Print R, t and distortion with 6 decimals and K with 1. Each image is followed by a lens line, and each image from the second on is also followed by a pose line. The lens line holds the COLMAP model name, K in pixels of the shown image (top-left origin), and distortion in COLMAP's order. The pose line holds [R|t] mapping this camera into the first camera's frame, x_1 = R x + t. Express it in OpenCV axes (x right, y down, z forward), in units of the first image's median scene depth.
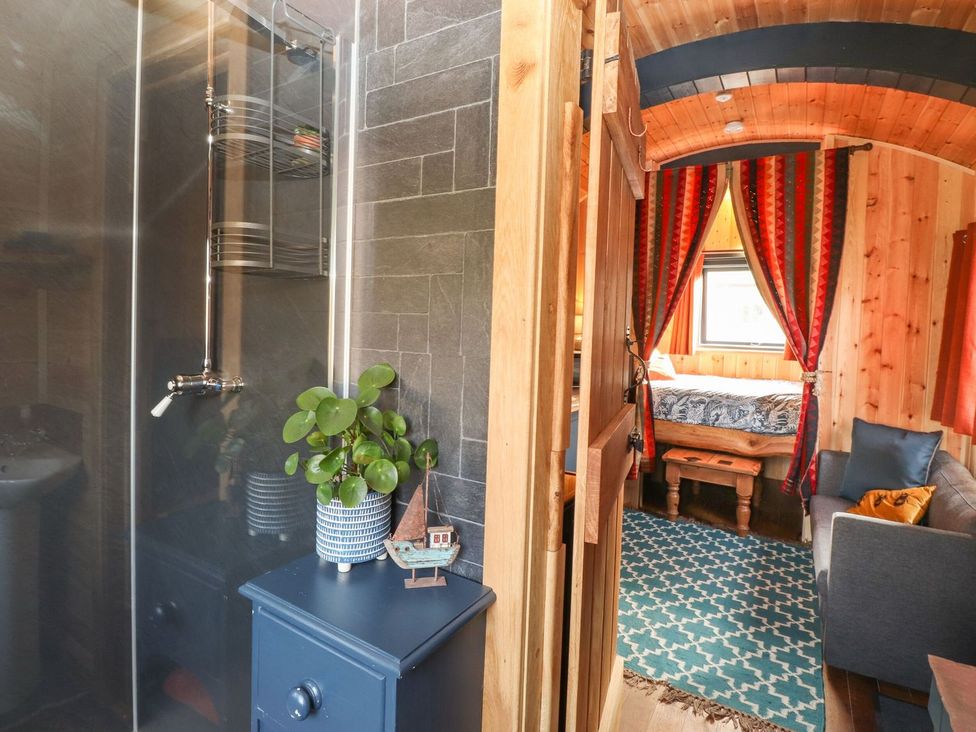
lens RADIAL K [[533.7, 0, 471.8], [0, 533.7, 349.3], [0, 0, 1]] dist [-0.002148, -0.013638]
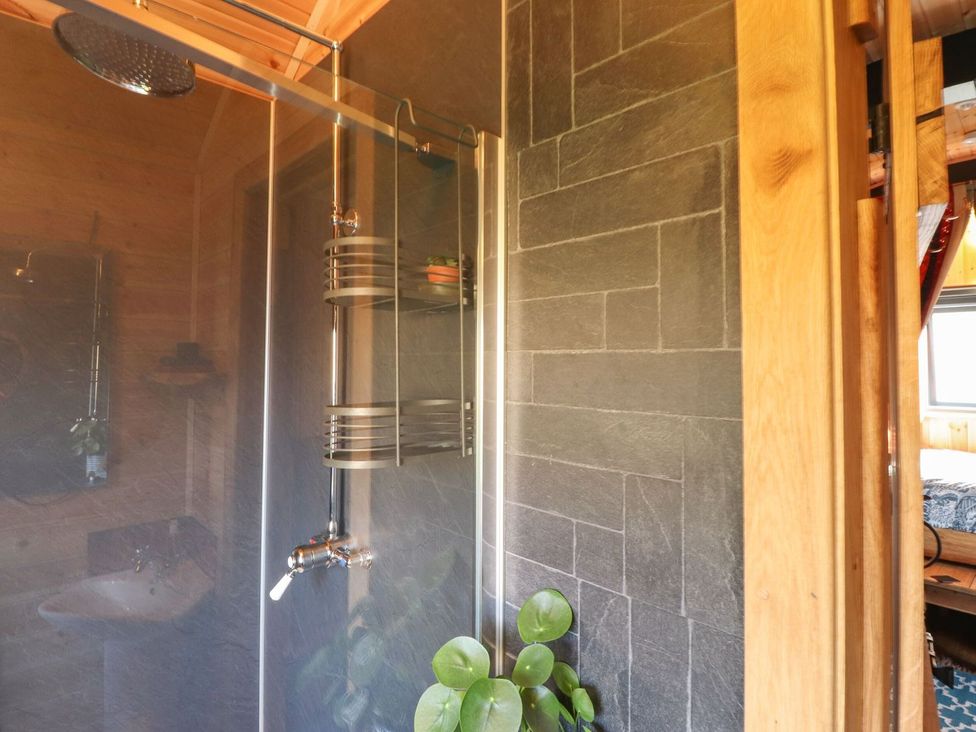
lens RADIAL K [[538.4, 0, 460.3], [0, 538.4, 350.4], [0, 0, 1]] dist [-0.008000, -0.006540]
pose [[0.962098, -0.031595, -0.270866, -0.030668], [0.013633, 0.997596, -0.067941, -0.085509], [0.272362, 0.061673, 0.960216, 0.104180]]
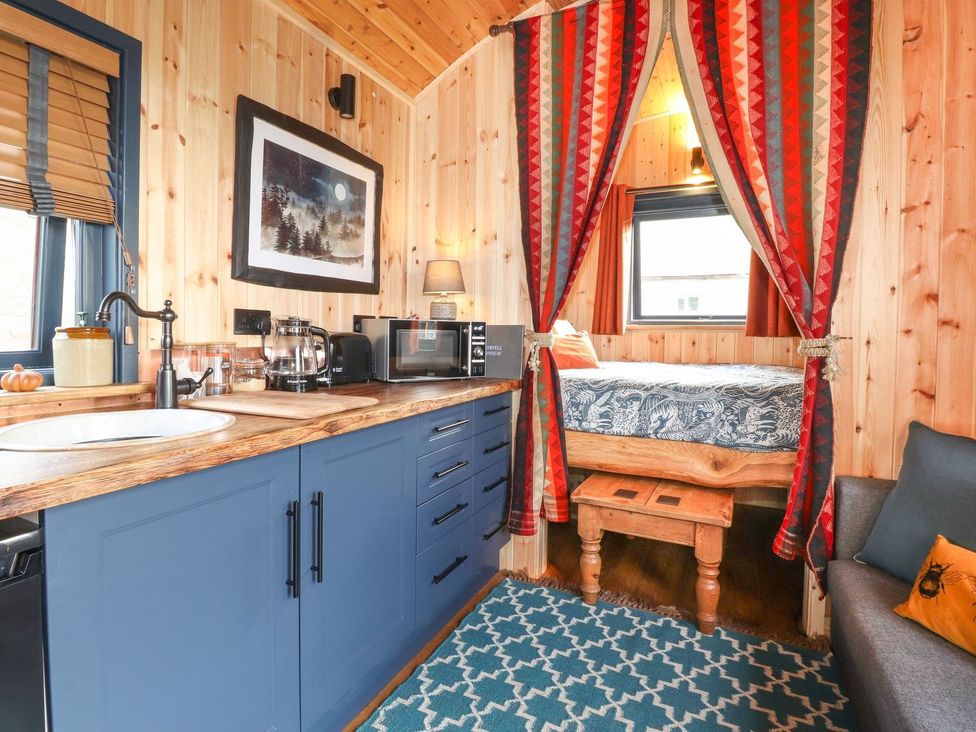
lens RADIAL K [[533.7, 0, 479.9], [0, 533.7, 349.4], [0, 0, 1]] dist [-0.002148, -0.013638]
pose [[0.992781, -0.022825, 0.117749, 0.235093], [0.023641, 0.999705, -0.005540, 0.052936], [-0.117588, 0.008284, 0.993028, 0.526934]]
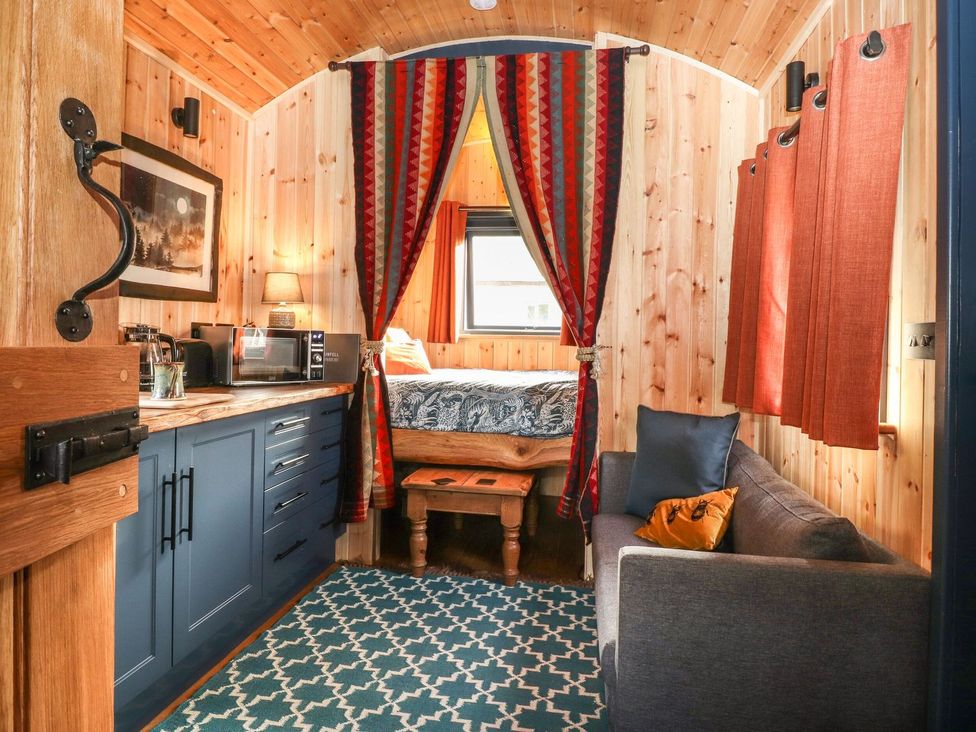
lens RADIAL K [[630.7, 0, 494.4], [0, 630.7, 347.2], [0, 0, 1]] dist [0.003548, -0.004620]
pose [[0.917032, -0.014754, 0.398541, 0.184501], [0.024632, 0.999503, -0.019675, 0.061453], [-0.398052, 0.027860, 0.916940, 0.270190]]
